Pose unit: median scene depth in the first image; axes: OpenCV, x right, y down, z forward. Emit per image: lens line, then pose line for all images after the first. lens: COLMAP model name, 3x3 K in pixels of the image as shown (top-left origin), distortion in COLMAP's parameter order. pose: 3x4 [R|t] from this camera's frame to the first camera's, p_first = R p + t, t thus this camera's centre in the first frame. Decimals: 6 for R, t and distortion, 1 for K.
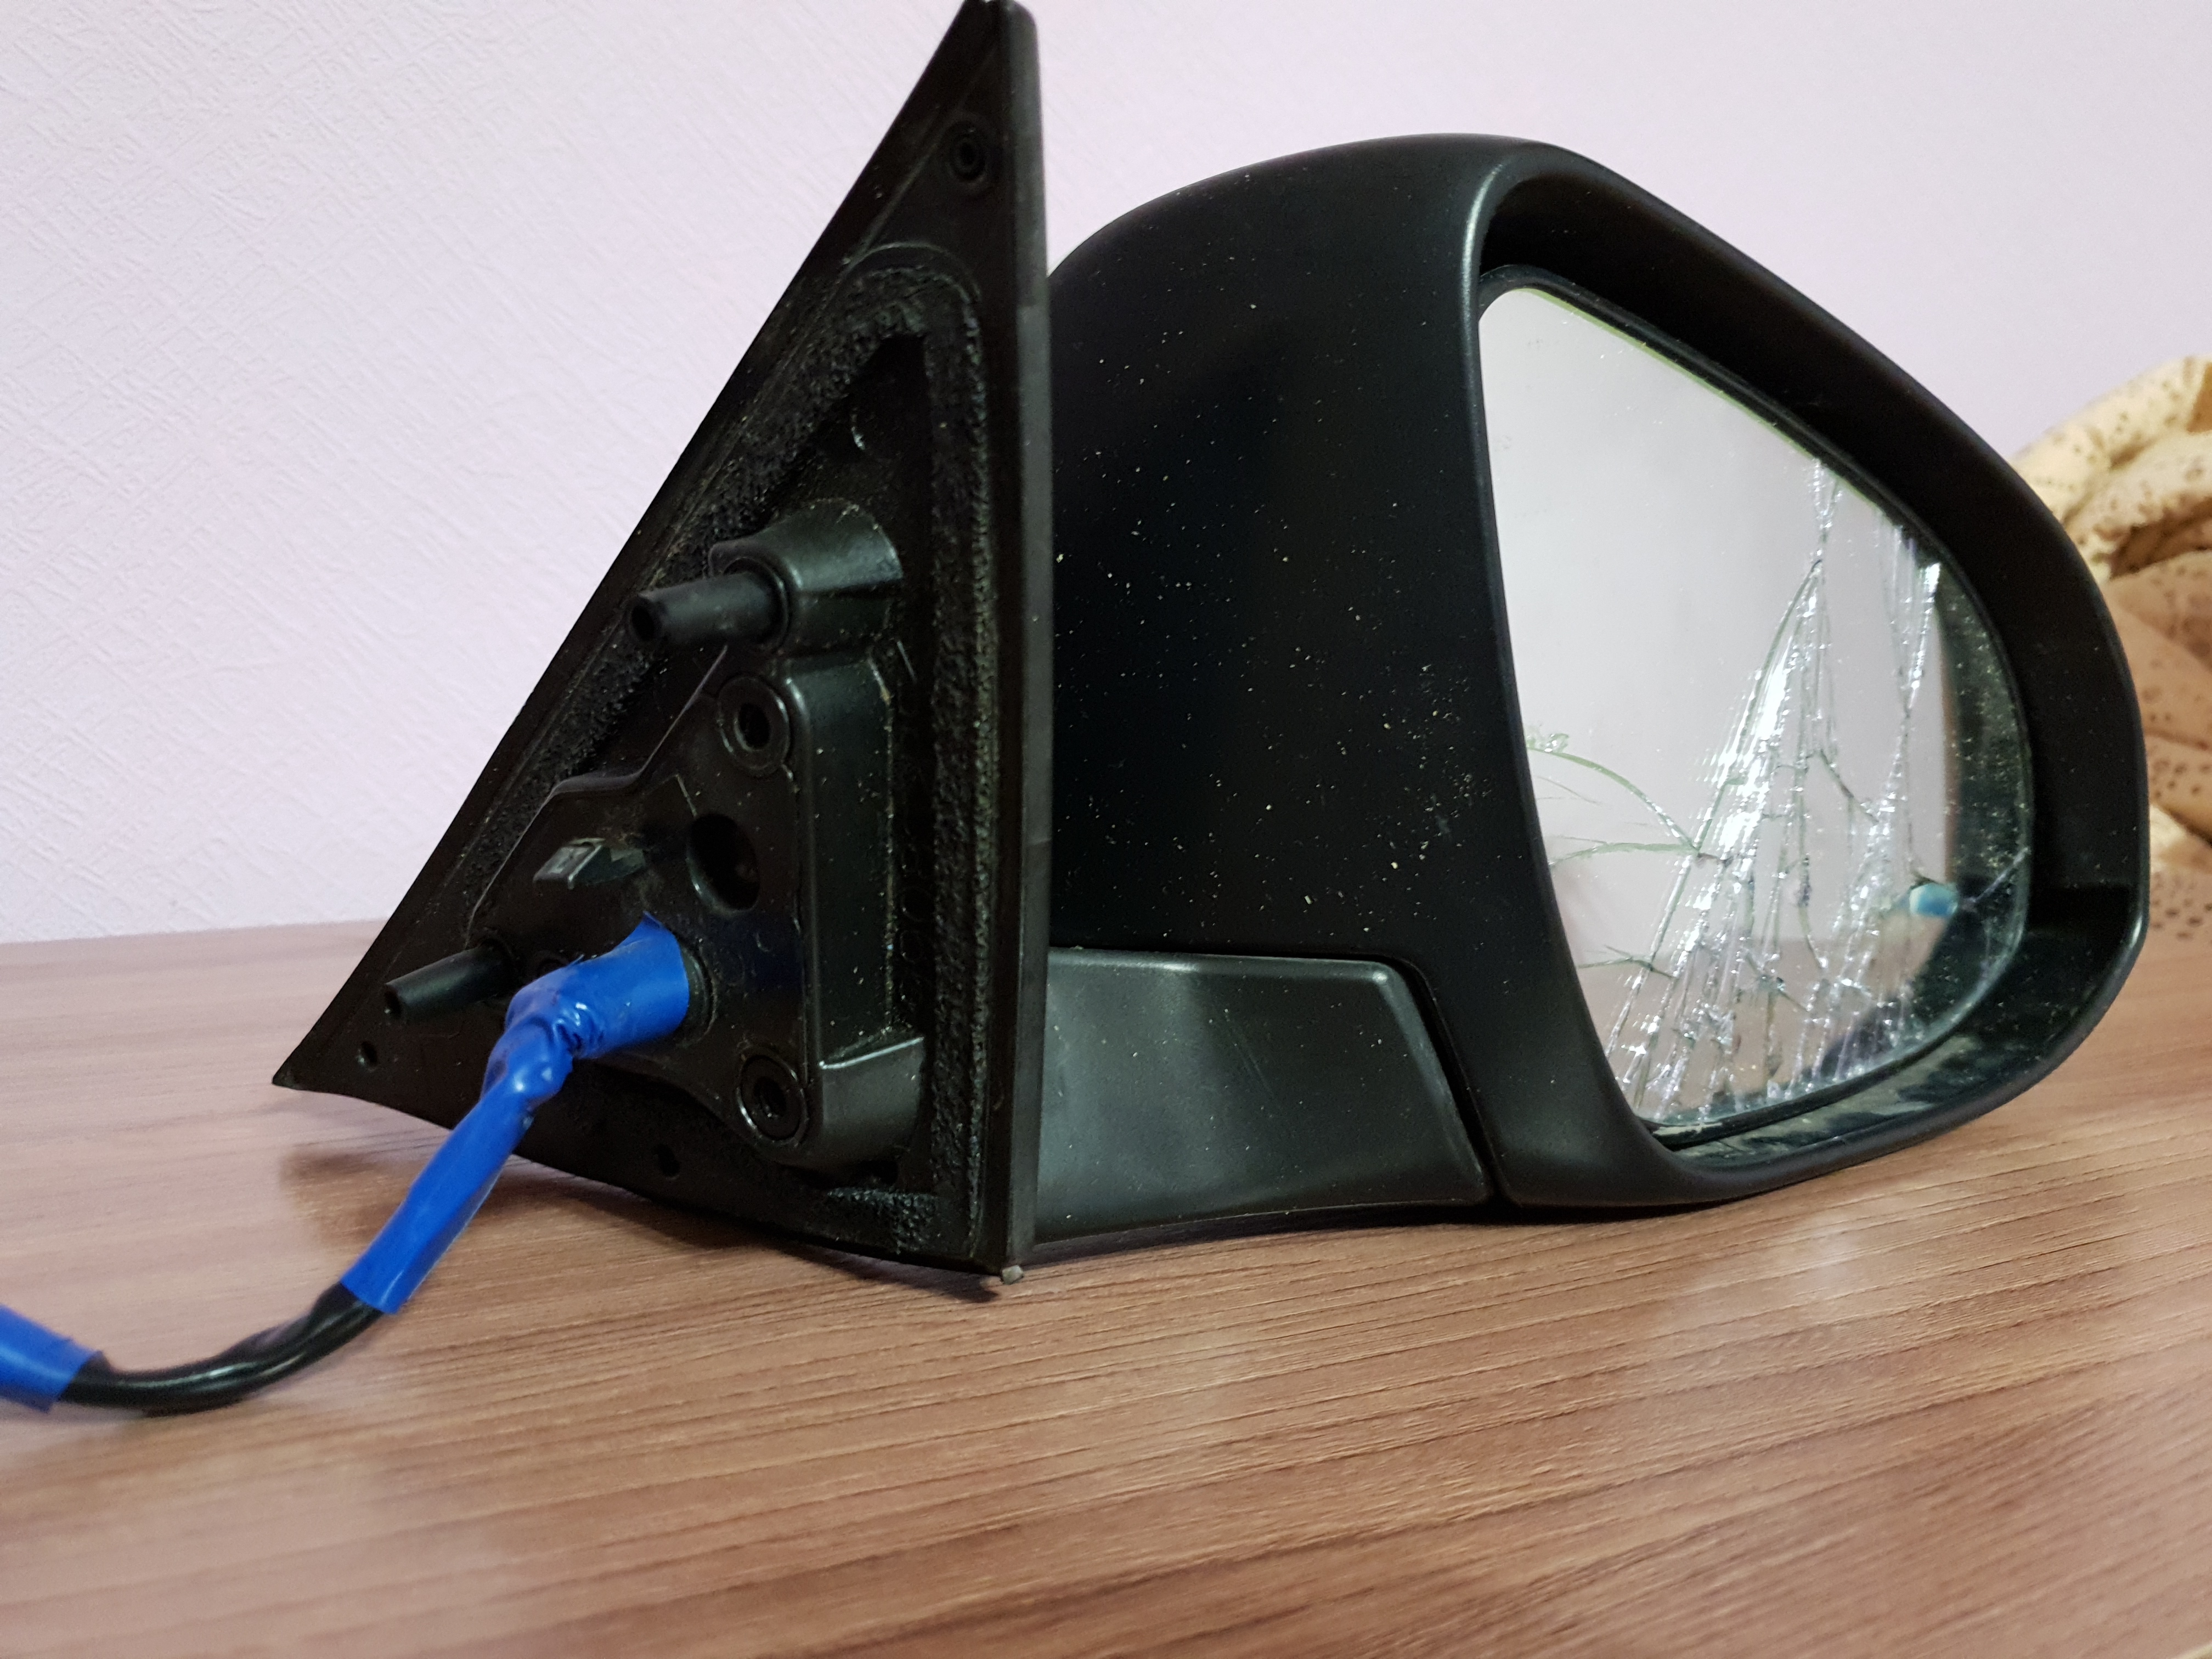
lens RADIAL K [[1646.6, 0, 1106.0], [0, 1646.6, 829.5], [0, 0, 1]] dist [-0.004426, 0.000044]
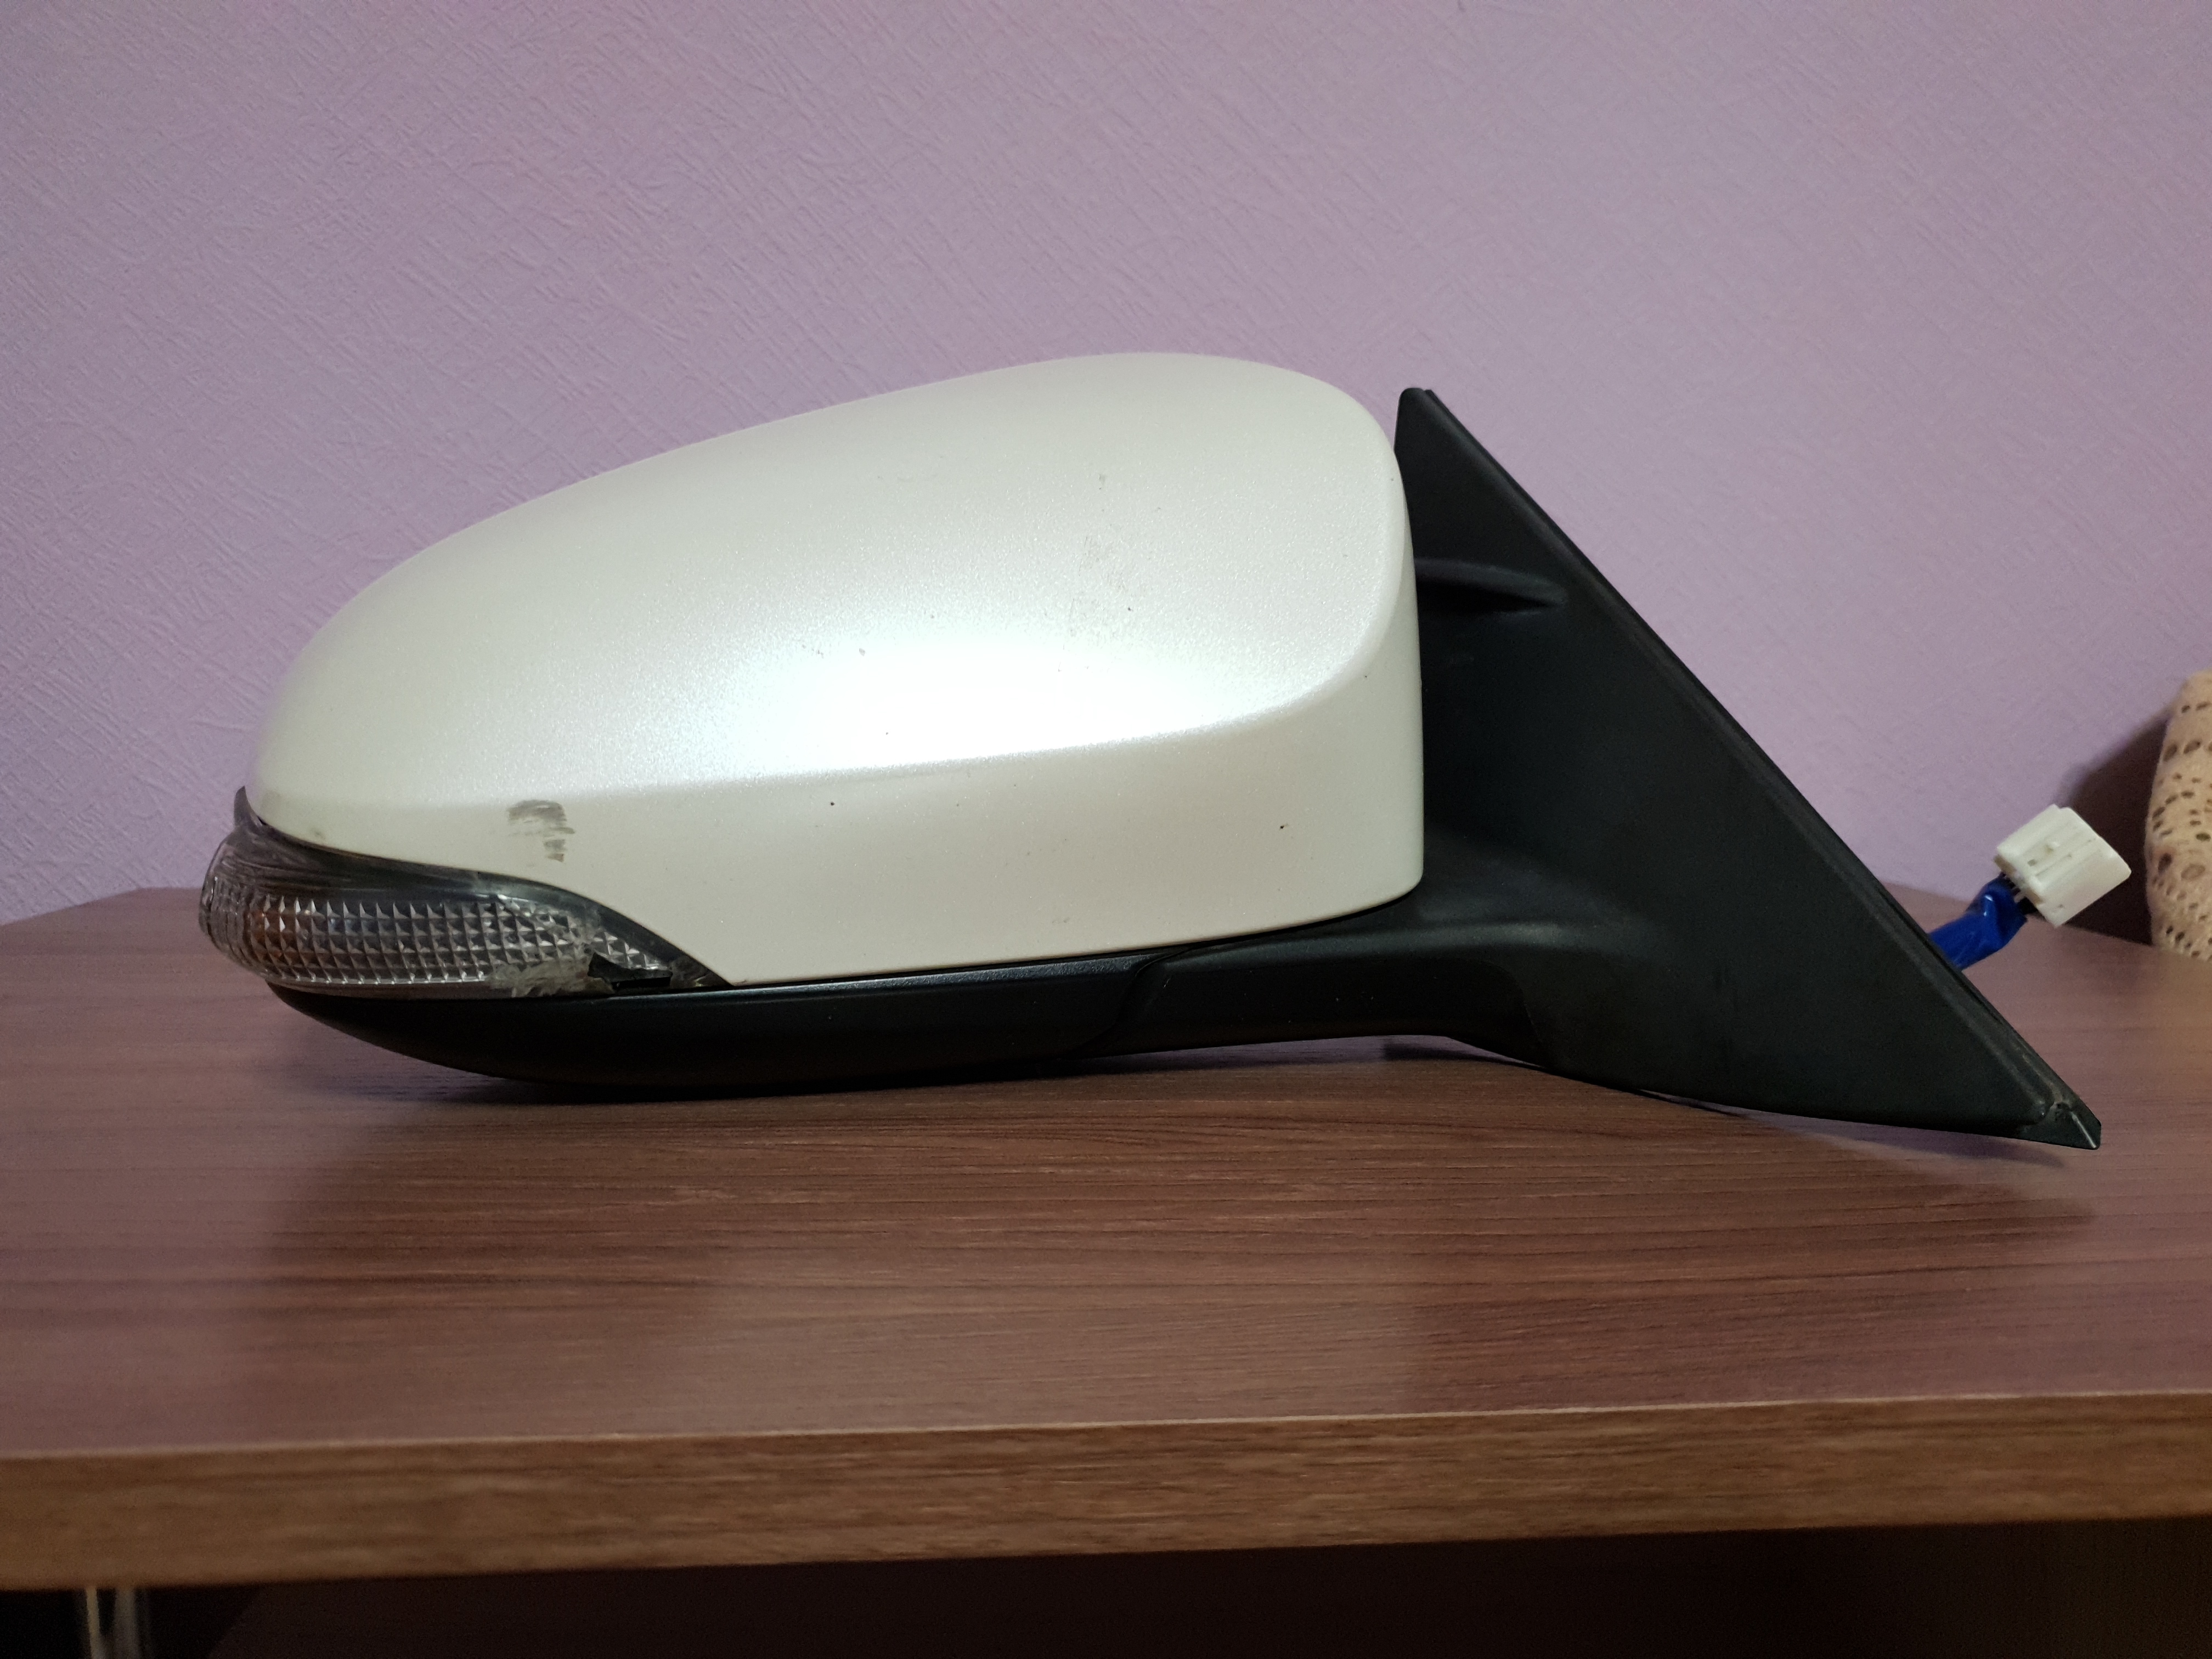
lens RADIAL K [[1646.6, 0, 1106.0], [0, 1646.6, 829.5], [0, 0, 1]] dist [-0.004426, 0.000044]
pose [[0.920904, 0.038181, -0.387915, 0.890633], [-0.047886, 0.998734, -0.015378, 0.044865], [0.386837, 0.032738, 0.921567, -0.147202]]
